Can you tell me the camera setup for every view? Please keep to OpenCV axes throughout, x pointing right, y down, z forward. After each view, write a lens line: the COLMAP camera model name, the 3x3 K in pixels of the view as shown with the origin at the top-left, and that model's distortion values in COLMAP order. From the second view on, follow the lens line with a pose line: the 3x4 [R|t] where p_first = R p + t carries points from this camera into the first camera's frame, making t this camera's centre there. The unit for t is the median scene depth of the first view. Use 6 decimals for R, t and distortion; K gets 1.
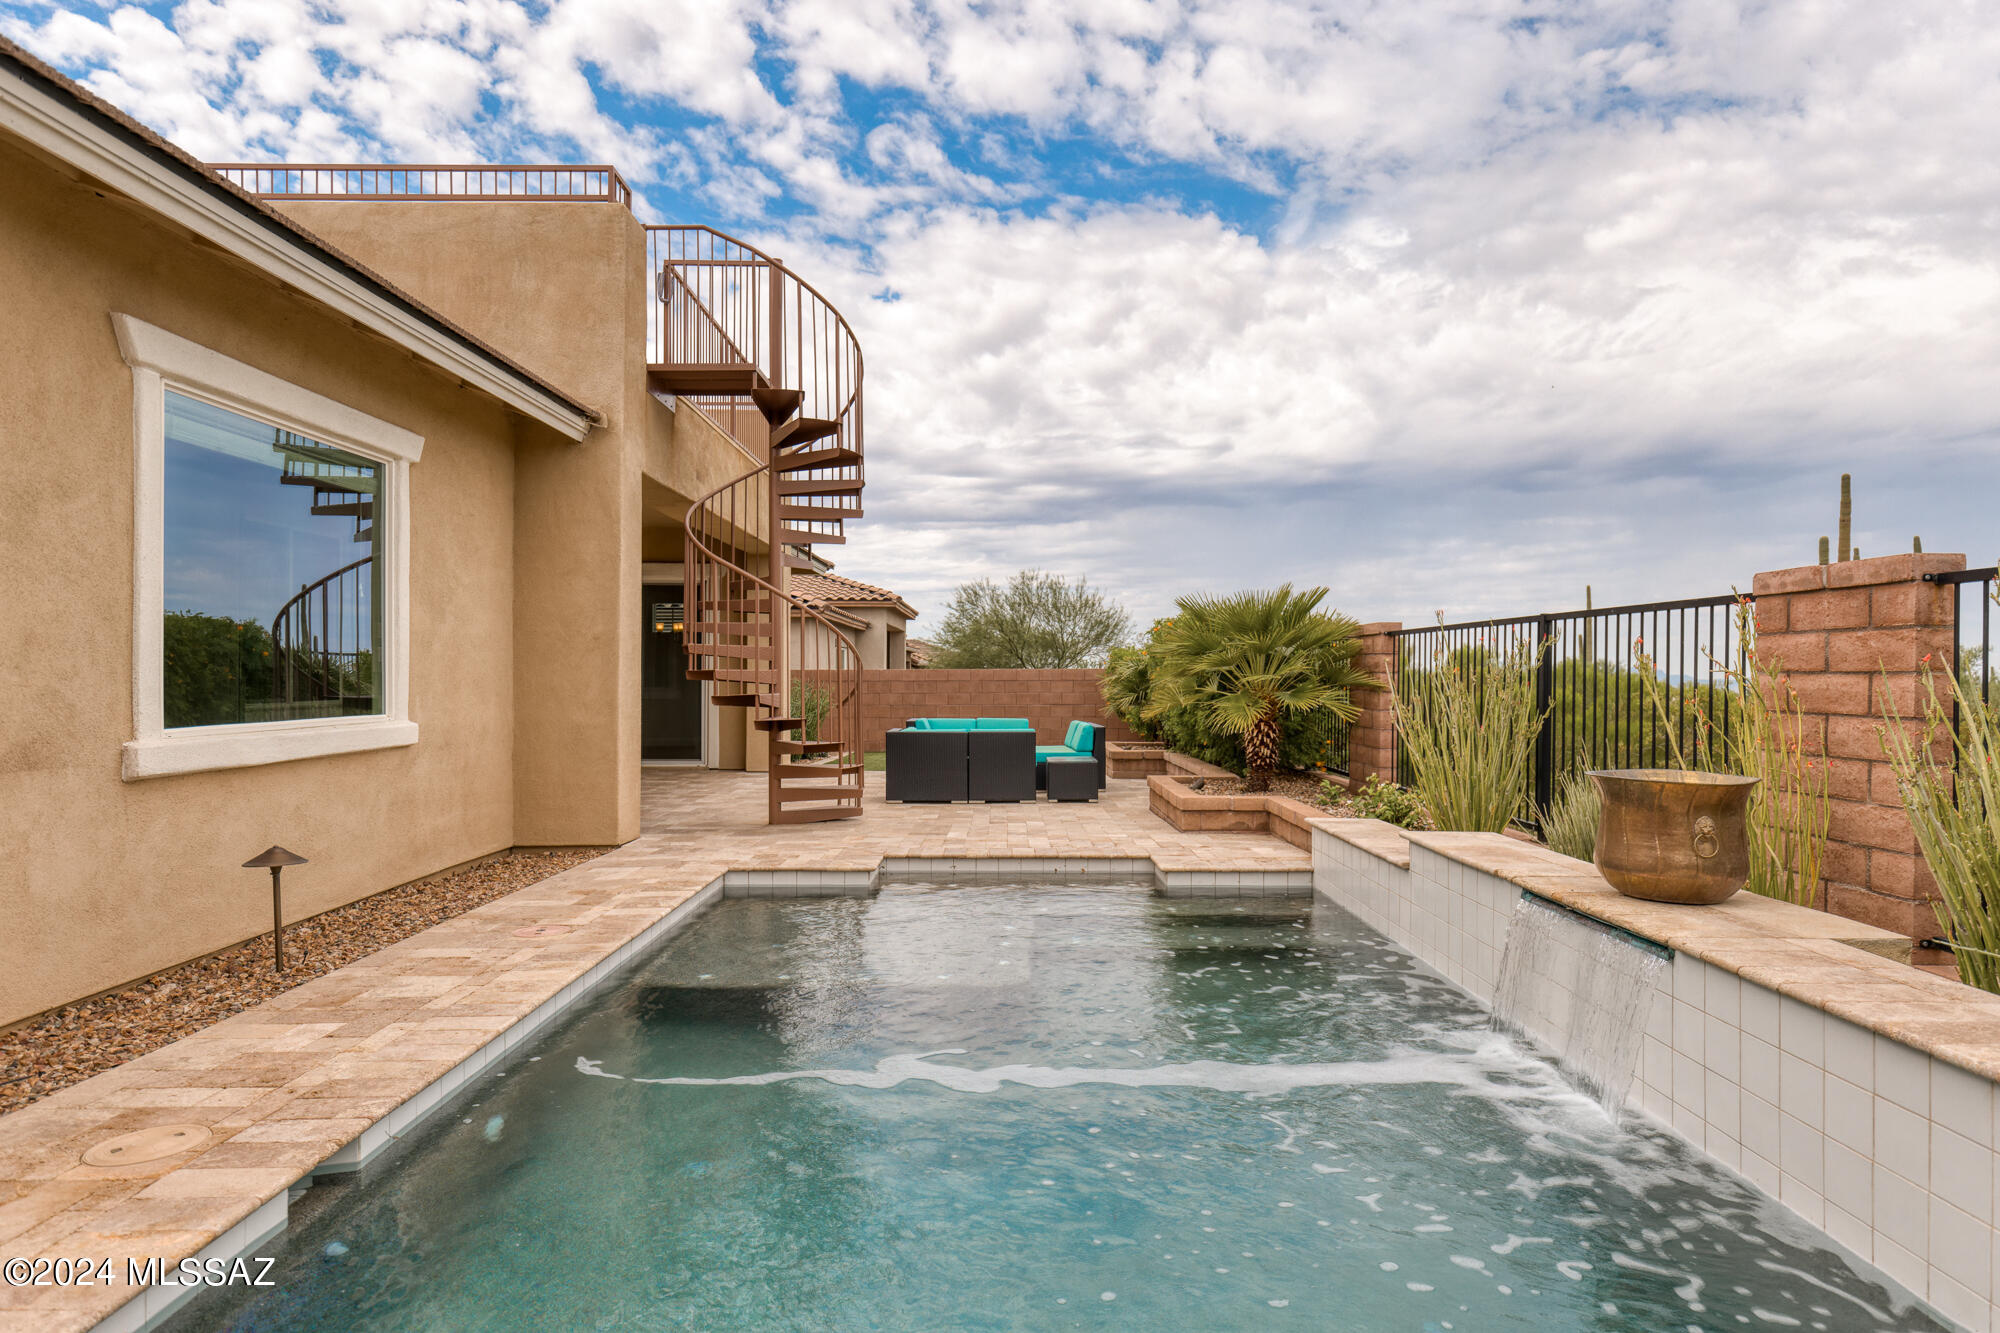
lens RADIAL K [[1181.7, 0, 1000.0], [0, 1181.7, 666.5], [0, 0, 1]] dist [0.008903, 0.000372]
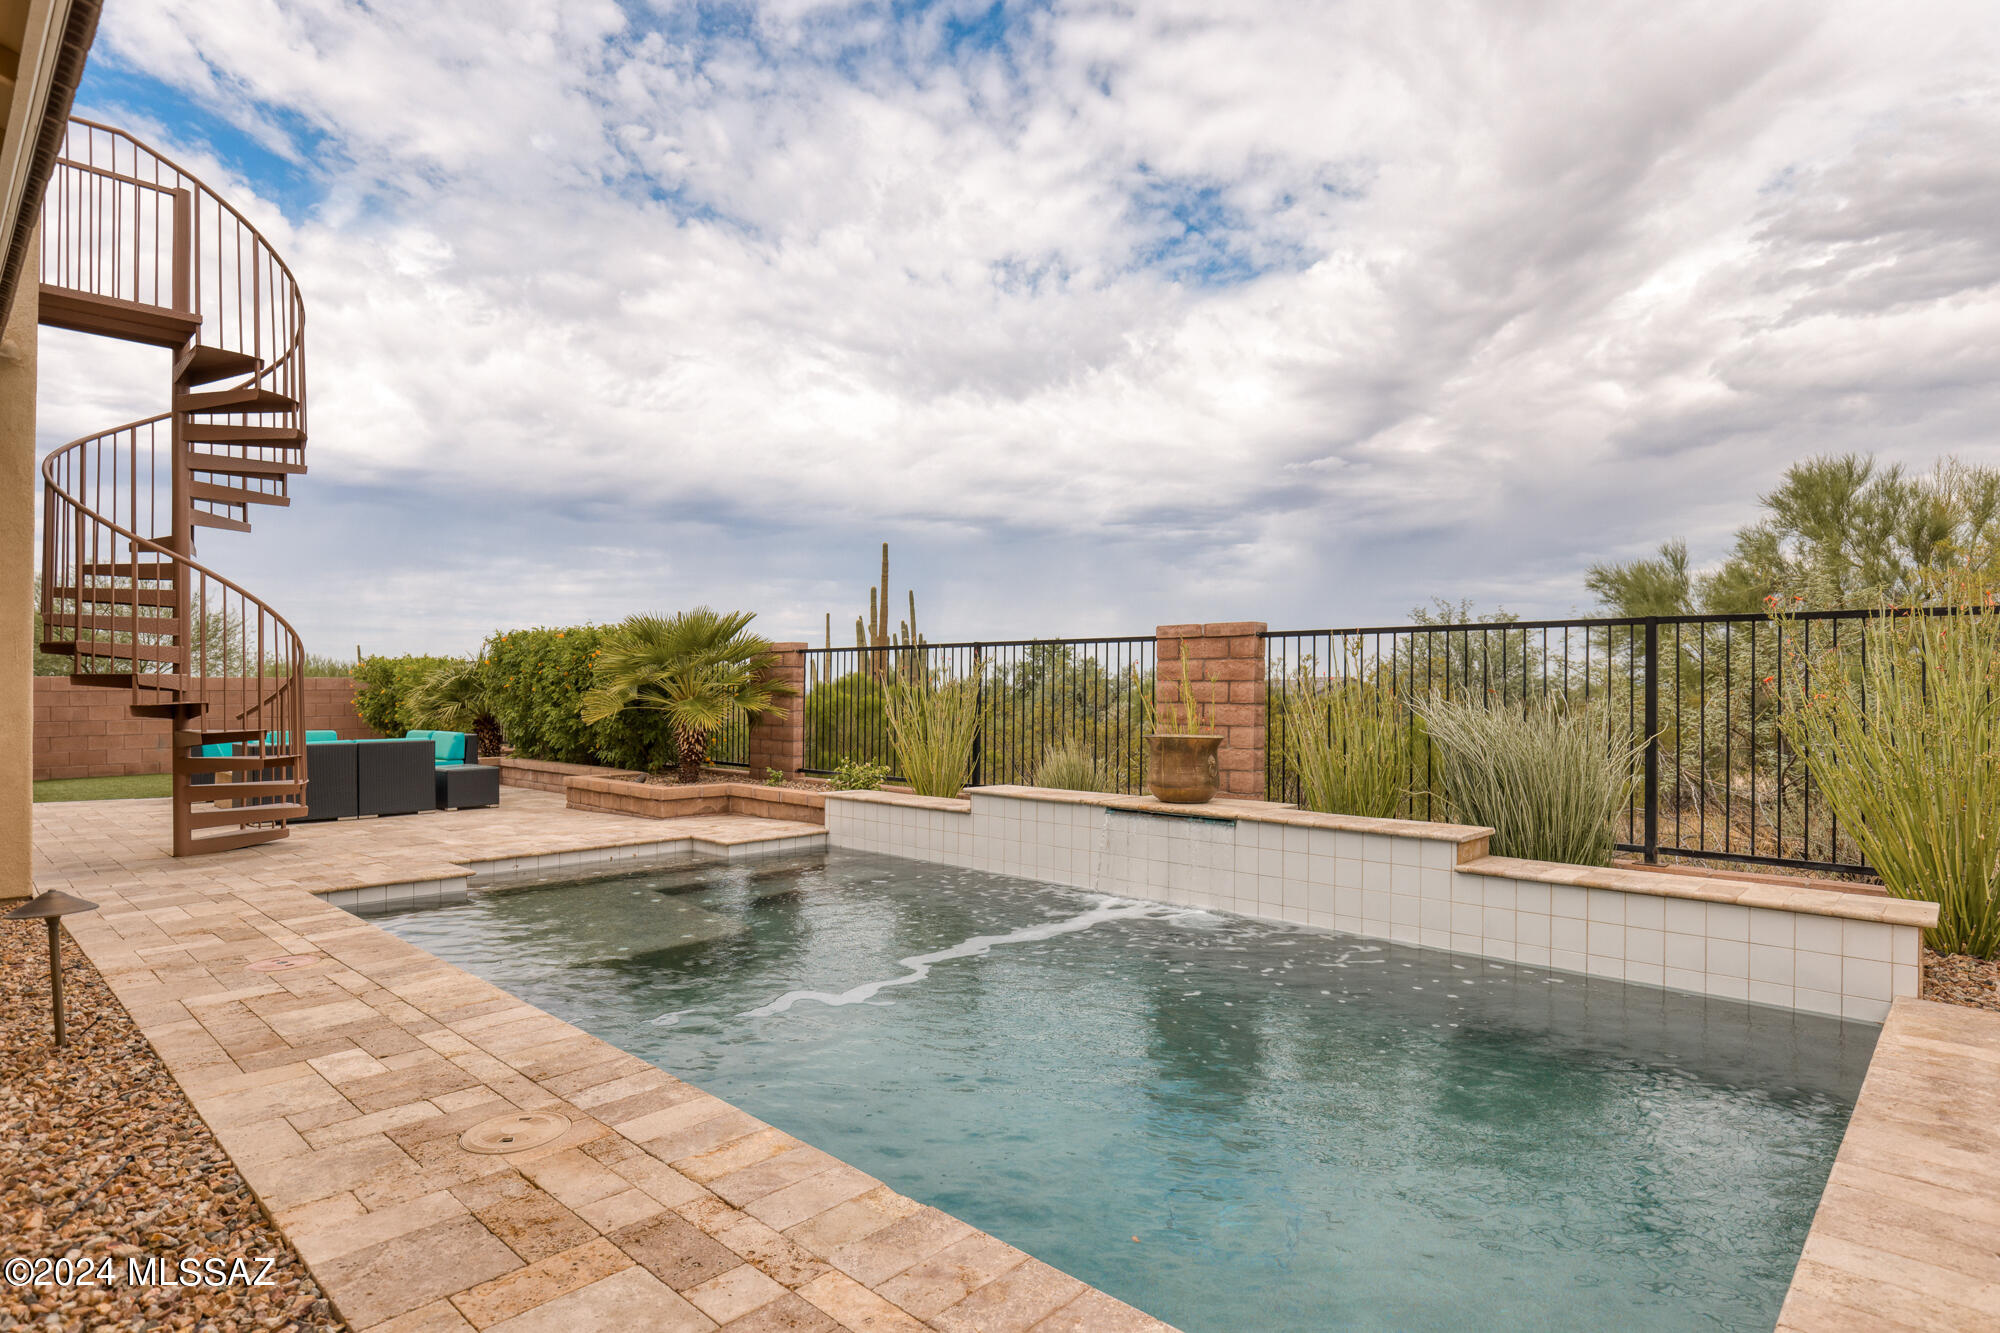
lens RADIAL K [[1150.4, 0, 999.3], [0, 1150.4, 681.9], [0, 0, 1]] dist [0.007685, 0.000999]
pose [[0.660573, 0.006642, 0.750733, -0.106076], [-0.007166, 0.999971, -0.002542, 0.001618], [-0.750728, -0.003701, 0.660601, 0.003746]]
